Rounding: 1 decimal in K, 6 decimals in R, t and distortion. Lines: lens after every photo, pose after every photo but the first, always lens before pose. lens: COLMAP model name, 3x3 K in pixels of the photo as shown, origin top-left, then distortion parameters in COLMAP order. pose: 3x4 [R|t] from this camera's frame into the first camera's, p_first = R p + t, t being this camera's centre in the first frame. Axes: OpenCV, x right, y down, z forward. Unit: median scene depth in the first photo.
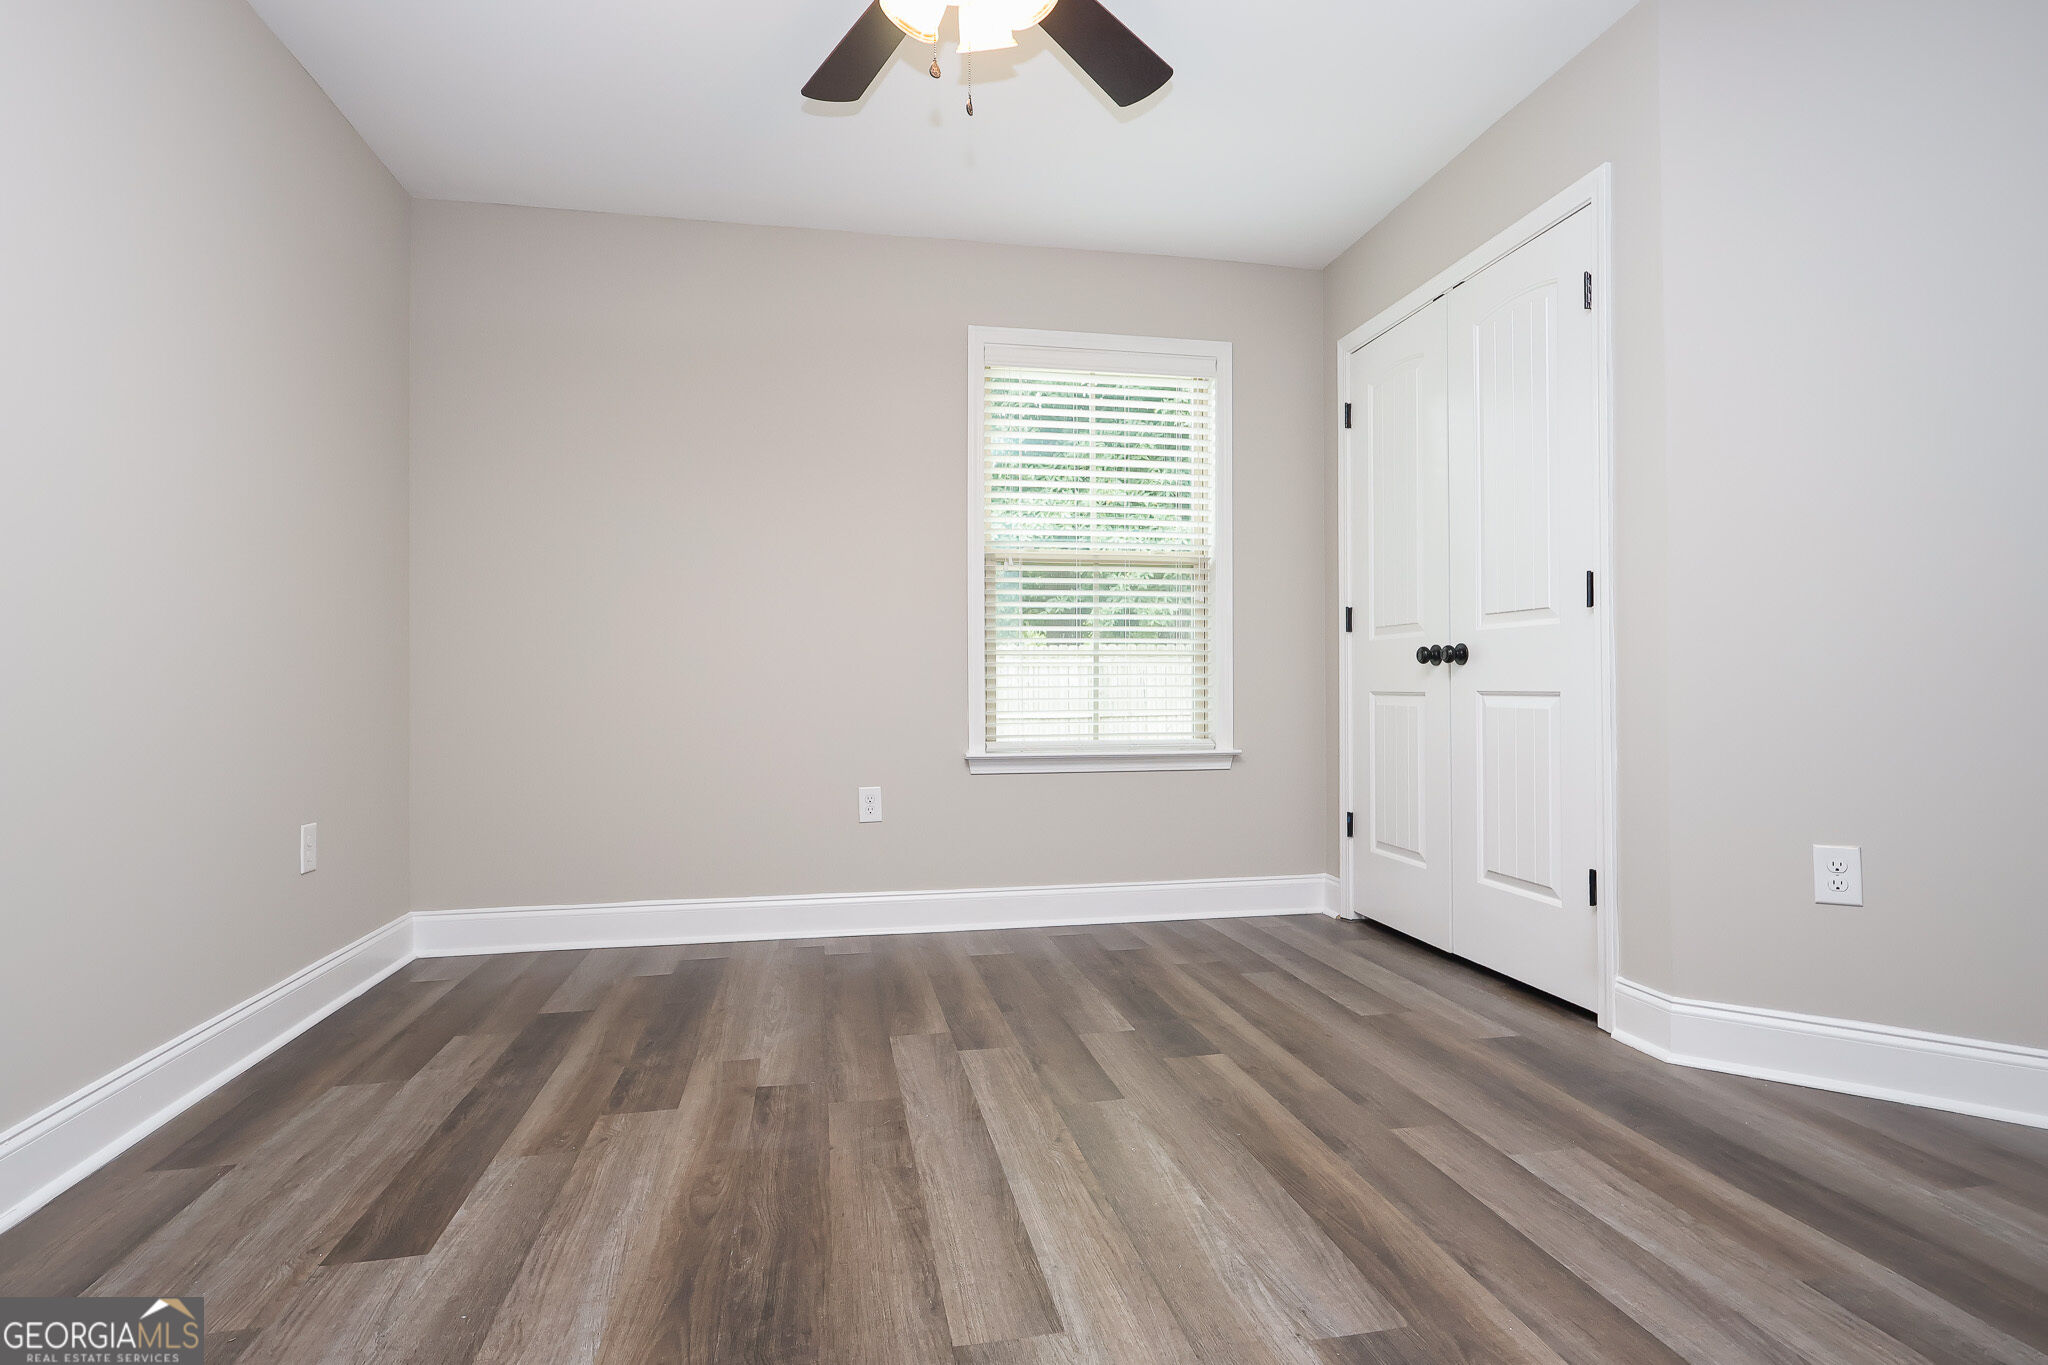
lens RADIAL K [[1042.5, 0, 1026.6], [0, 1042.5, 681.3], [0, 0, 1]] dist [-0.000414, -0.000153]
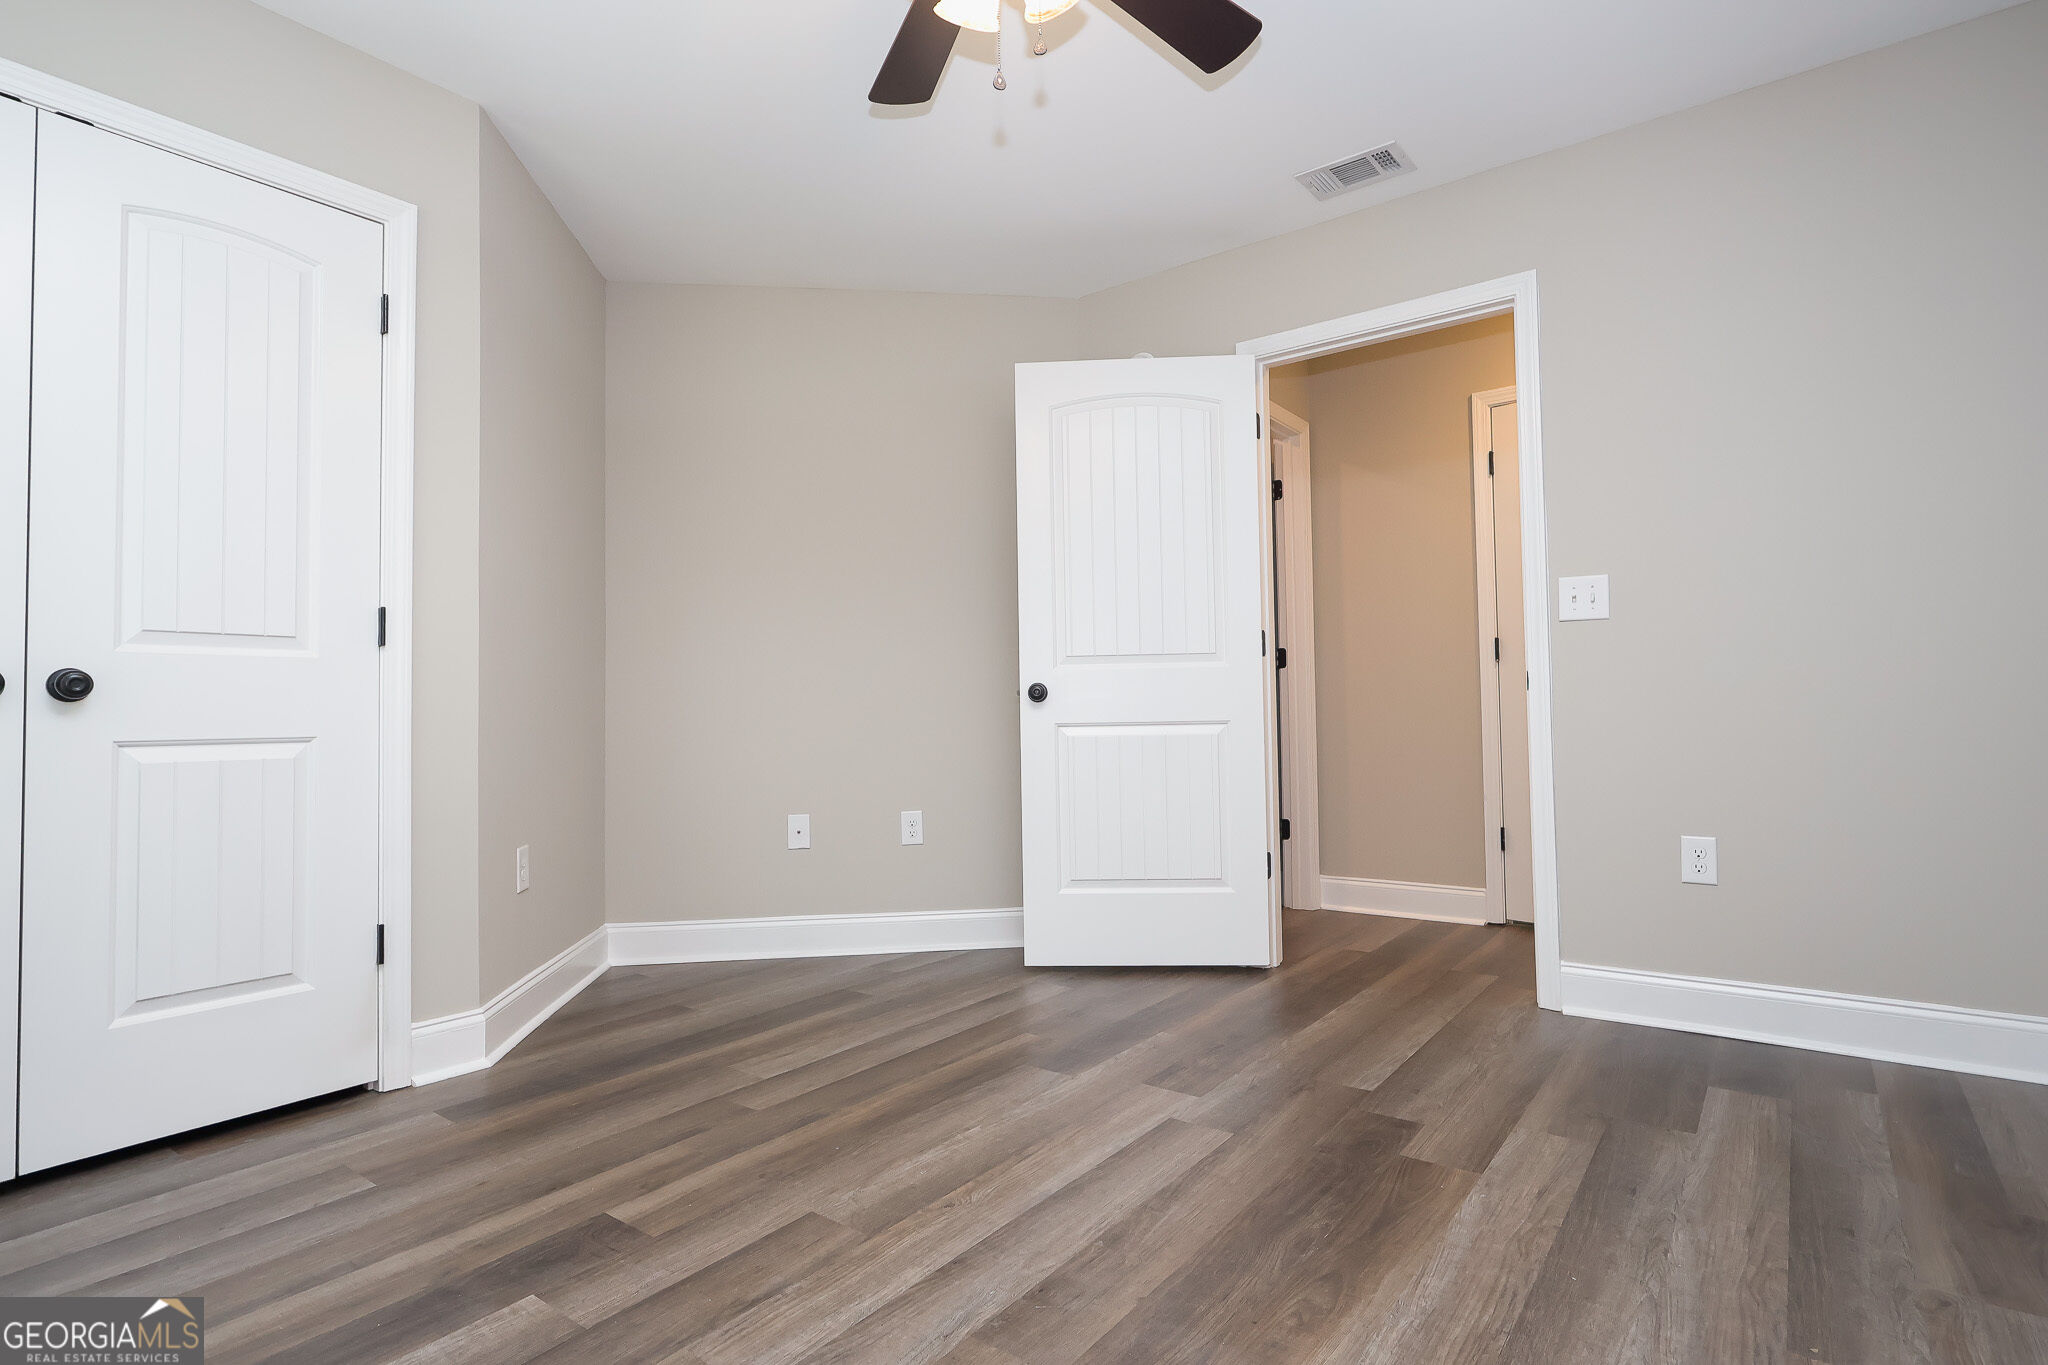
lens RADIAL K [[1042.5, 0, 1026.6], [0, 1042.5, 681.3], [0, 0, 1]] dist [-0.000414, -0.000153]
pose [[-0.670158, 0.042088, 0.741024, -0.795386], [0.018355, 0.999025, -0.040142, 0.014535], [-0.741991, -0.013300, -0.670278, 1.738039]]
